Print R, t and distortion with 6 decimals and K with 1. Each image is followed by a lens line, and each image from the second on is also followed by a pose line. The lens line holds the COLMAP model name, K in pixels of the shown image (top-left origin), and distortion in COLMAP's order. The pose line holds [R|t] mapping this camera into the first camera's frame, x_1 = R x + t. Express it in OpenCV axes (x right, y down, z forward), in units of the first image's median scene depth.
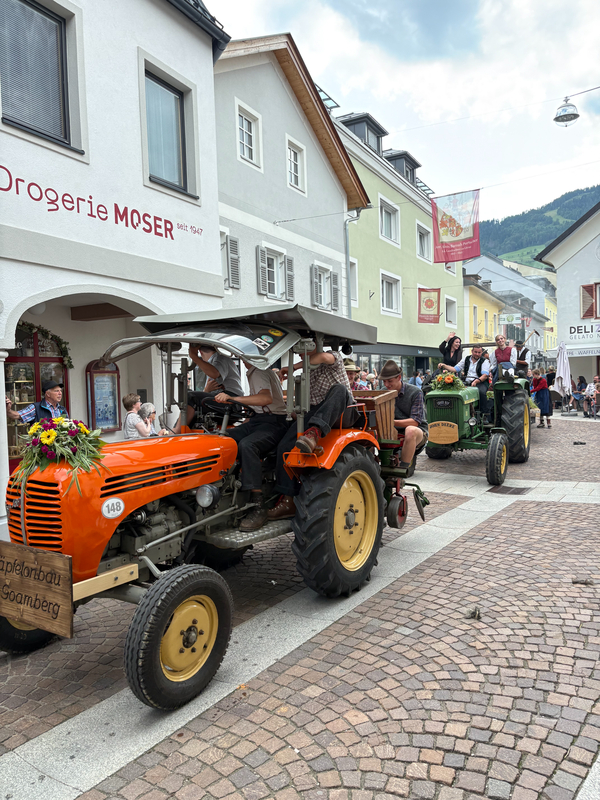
lens RADIAL K [[605.8, 0, 299.3], [0, 605.8, 397.7], [0, 0, 1]] dist [0.036801, -0.014346]
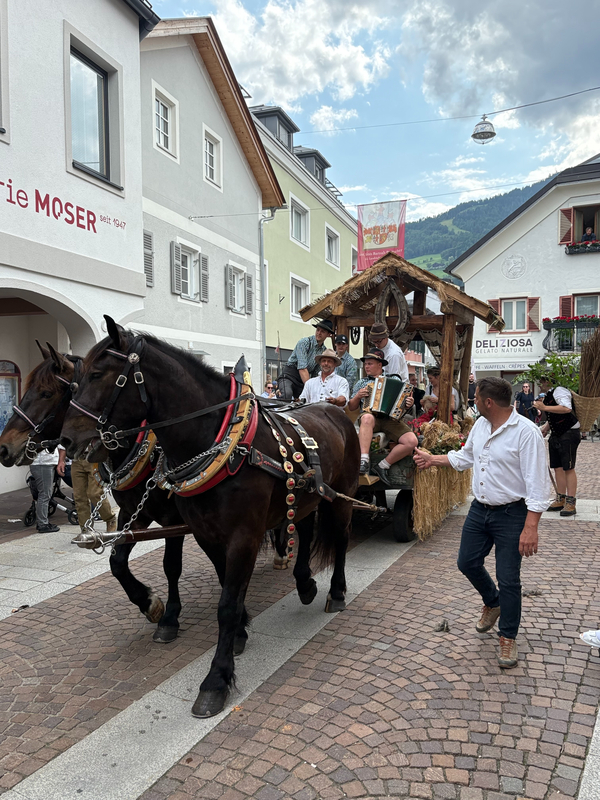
lens RADIAL K [[654.0, 0, 299.0], [0, 654.0, 400.5], [0, 0, 1]] dist [0.024402, 0.009793]
pose [[0.984693, 0.021435, 0.172976, -0.119814], [-0.020068, 0.999752, -0.009646, -0.007668], [-0.173139, 0.006027, 0.984879, -0.036866]]
